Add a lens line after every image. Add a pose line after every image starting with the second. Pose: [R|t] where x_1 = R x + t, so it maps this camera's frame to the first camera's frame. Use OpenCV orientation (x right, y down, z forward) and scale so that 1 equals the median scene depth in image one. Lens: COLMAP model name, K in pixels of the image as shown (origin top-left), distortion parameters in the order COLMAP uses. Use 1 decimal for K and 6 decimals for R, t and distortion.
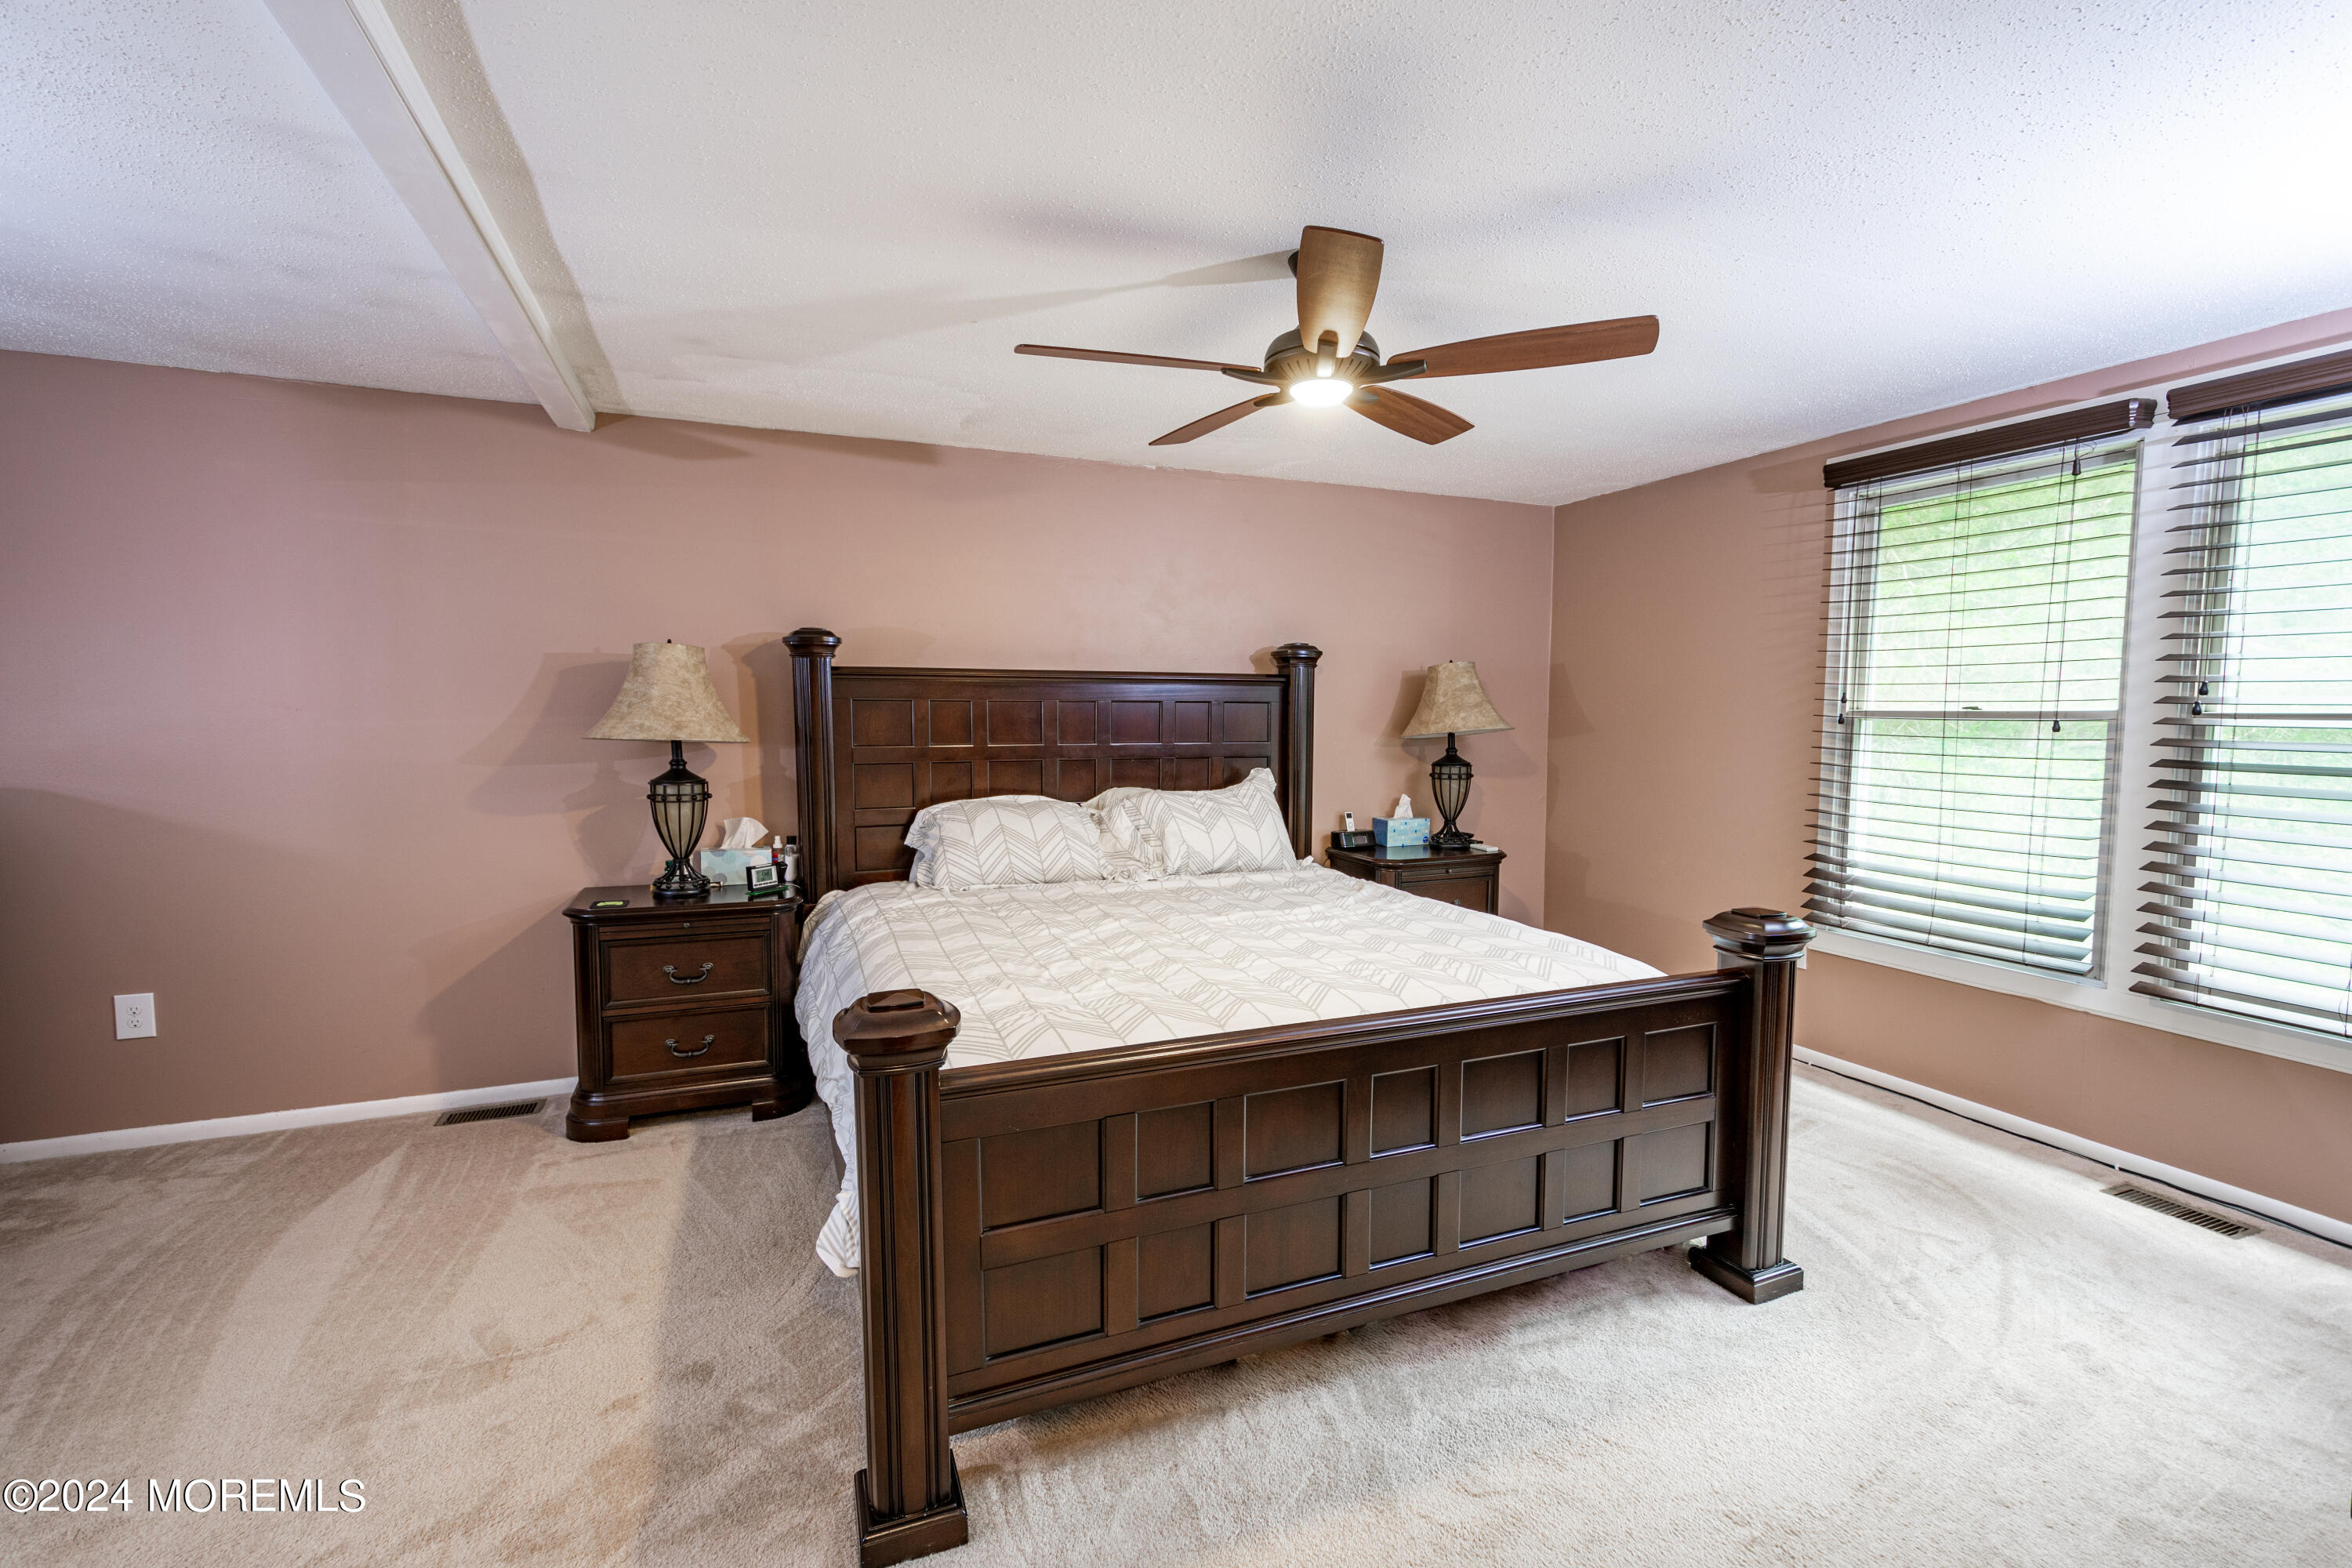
lens RADIAL K [[1029.0, 0, 1175.7], [0, 1029.0, 796.8], [0, 0, 1]] dist [0.014777, -0.000857]
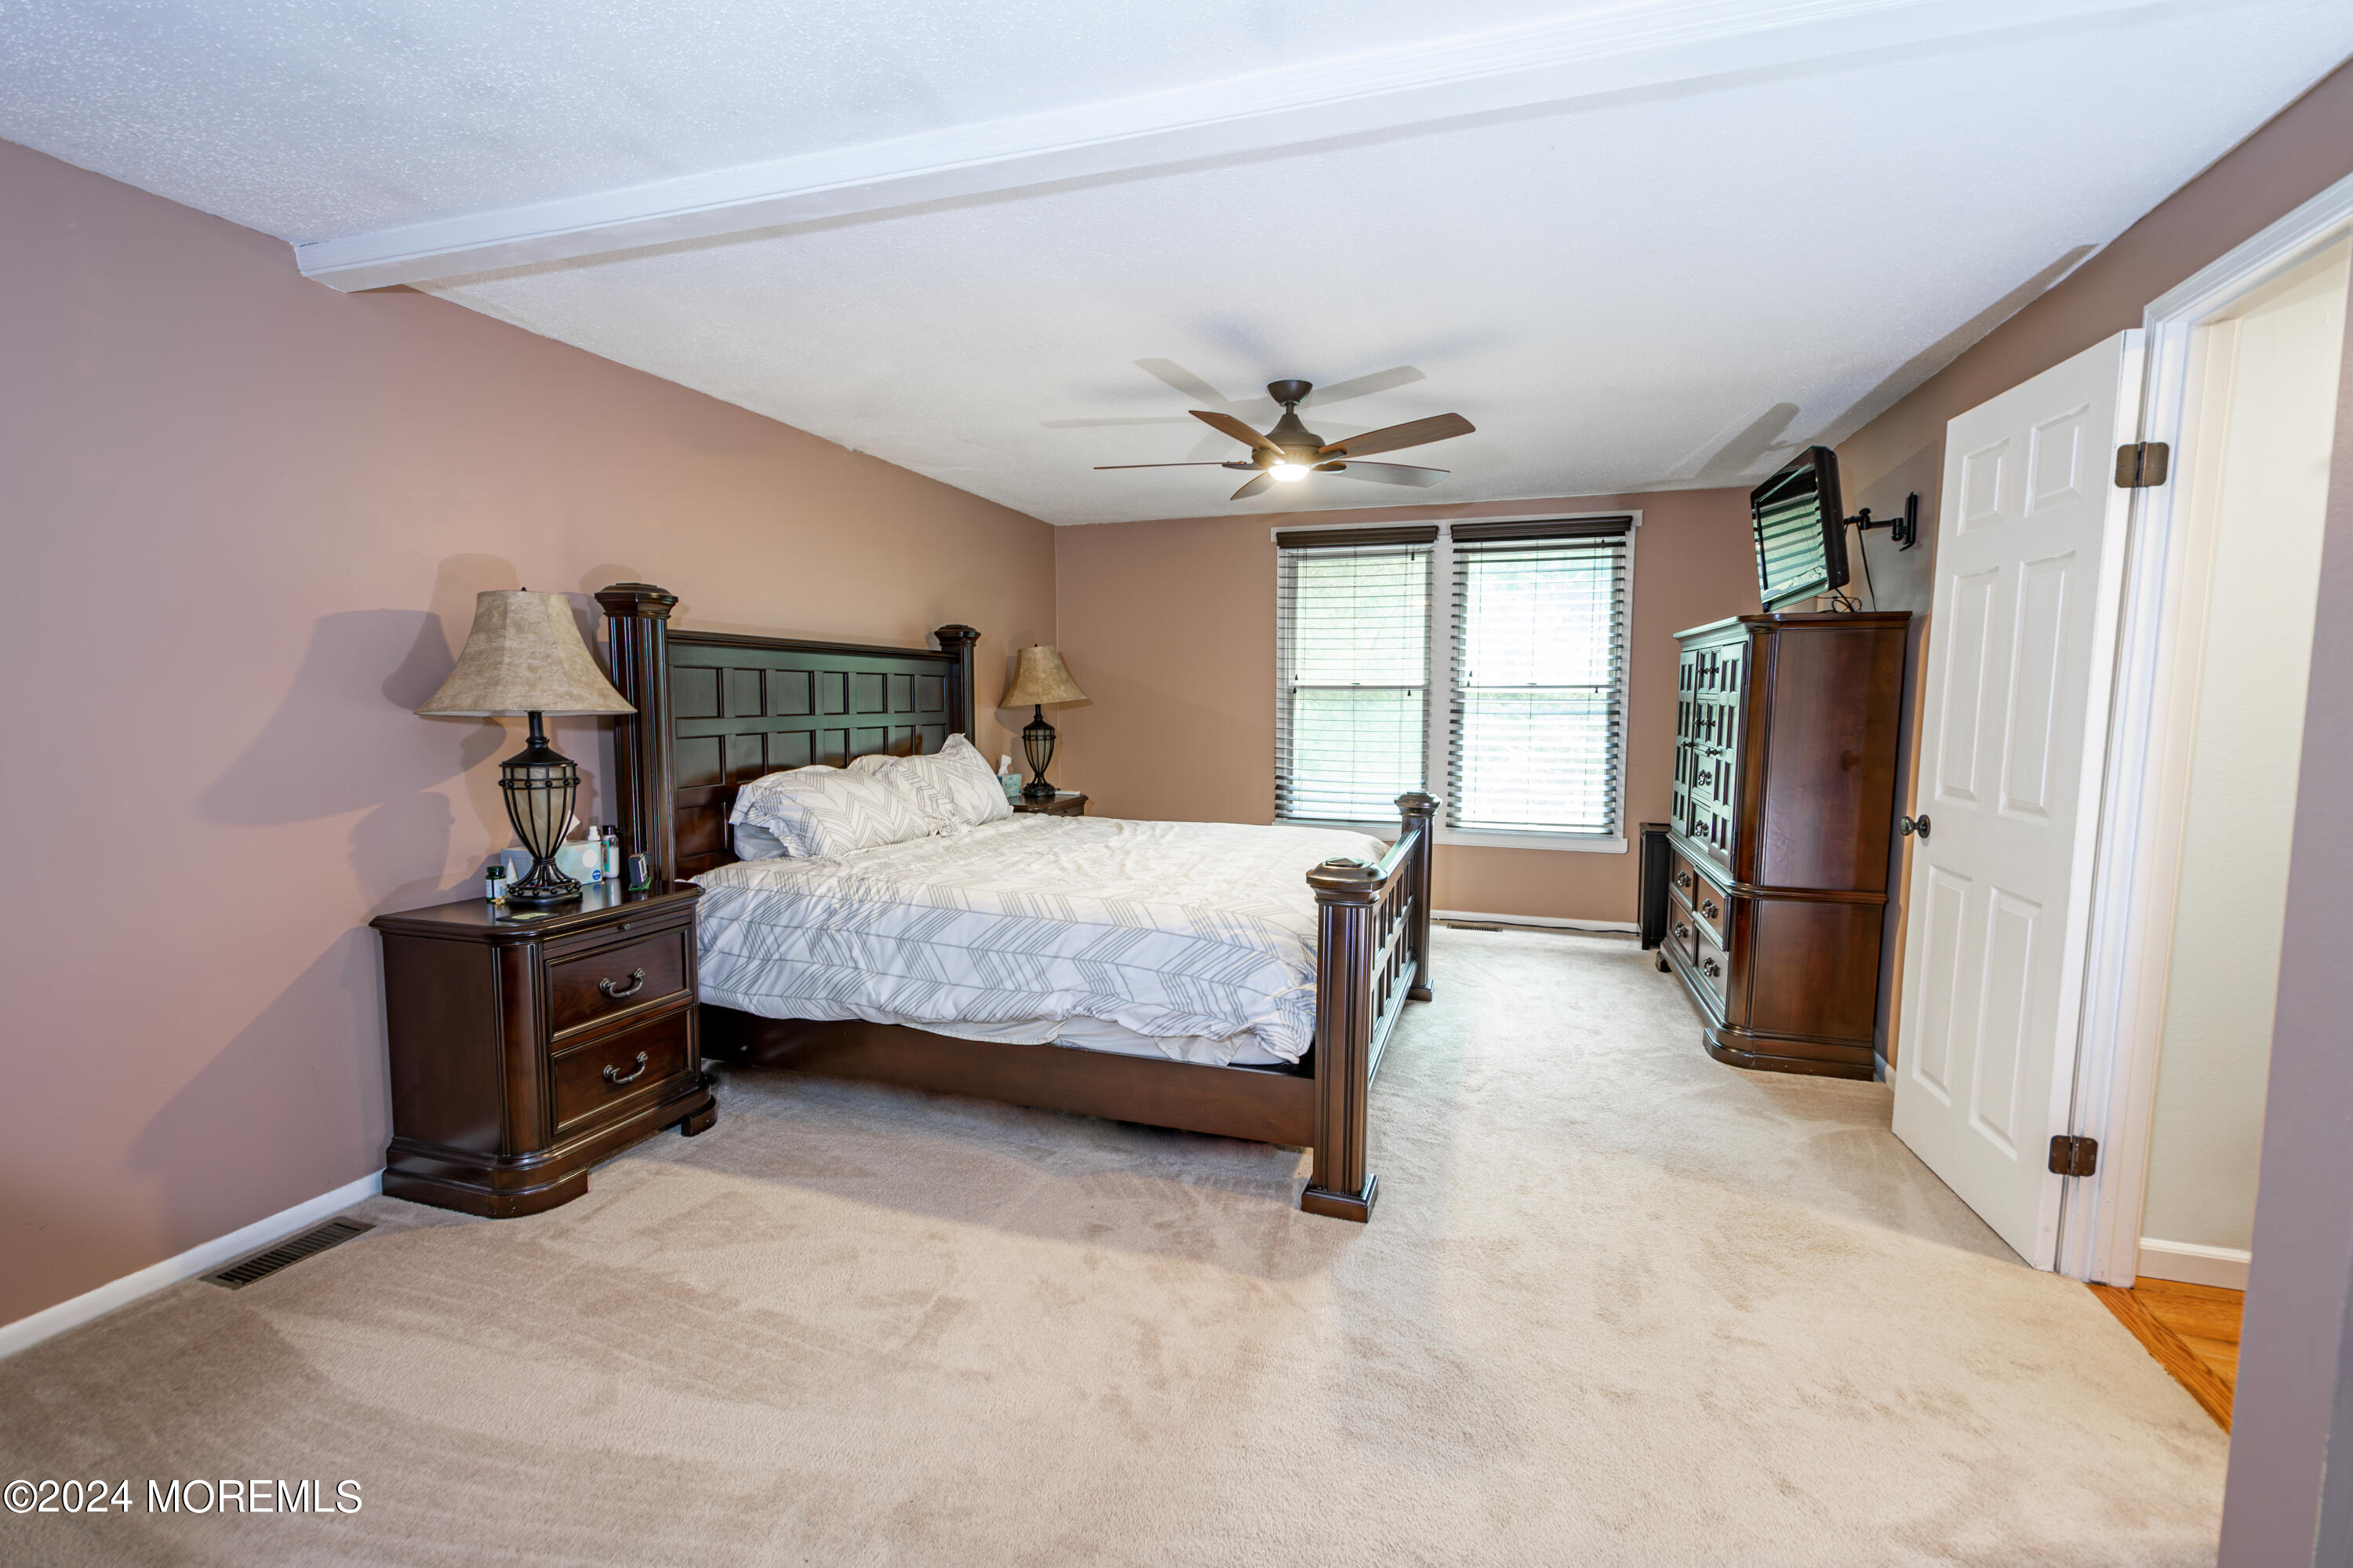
lens RADIAL K [[1029.5, 0, 1176.2], [0, 1029.5, 796.8], [0, 0, 1]] dist [0.014777, -0.000857]
pose [[0.655175, -0.076857, 0.751557, -0.762487], [0.064539, 0.996869, 0.045682, 0.006555], [-0.752715, 0.018576, 0.658084, 0.083683]]
